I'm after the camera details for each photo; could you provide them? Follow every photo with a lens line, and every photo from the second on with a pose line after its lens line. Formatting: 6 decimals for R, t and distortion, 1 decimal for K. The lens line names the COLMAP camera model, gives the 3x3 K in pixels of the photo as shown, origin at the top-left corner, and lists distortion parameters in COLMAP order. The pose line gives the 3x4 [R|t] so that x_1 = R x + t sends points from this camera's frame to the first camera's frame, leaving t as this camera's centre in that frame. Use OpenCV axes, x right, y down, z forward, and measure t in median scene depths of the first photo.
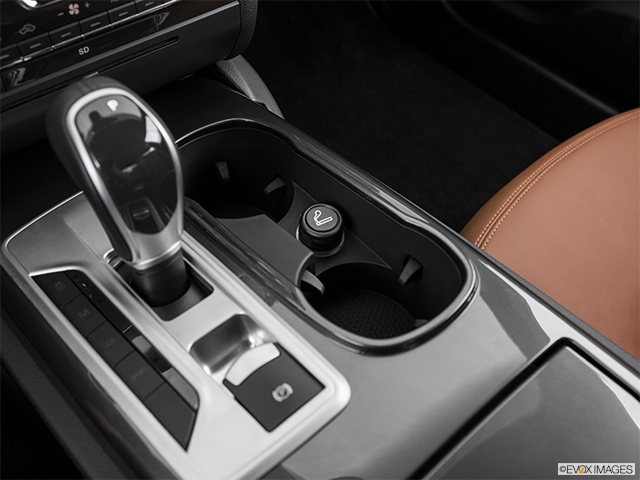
lens RADIAL K [[687.1, 0, 326.3], [0, 687.1, 243.5], [0, 0, 1]] dist [-0.022417, 0.000000]
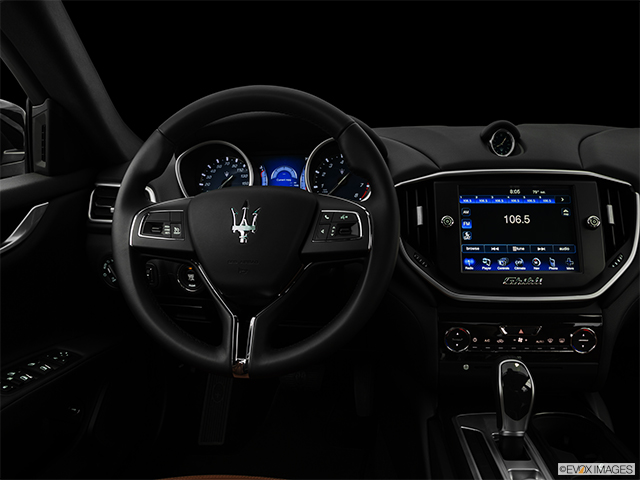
lens RADIAL K [[491.5, 0, 313.5], [0, 491.5, 236.7], [0, 0, 1]] dist [-0.121966, 0.063939]
pose [[0.659099, 0.093635, -0.746205, 0.432793], [-0.526802, 0.765600, -0.369238, 0.441485], [0.536720, 0.636466, 0.553933, -0.666947]]
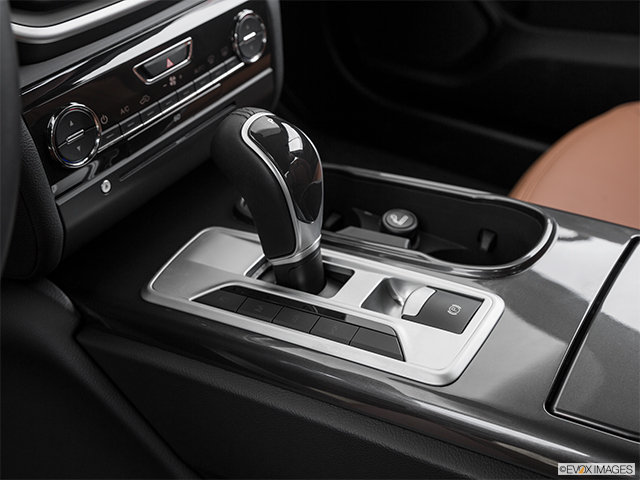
lens RADIAL K [[815.3, 0, 317.0], [0, 815.3, 244.3], [0, 0, 1]] dist [0.012340, 0.000000]
pose [[0.963021, -0.213928, 0.163785, -0.438739], [0.244349, 0.949586, -0.196419, 0.281327], [-0.113508, 0.229176, 0.966744, -0.356534]]
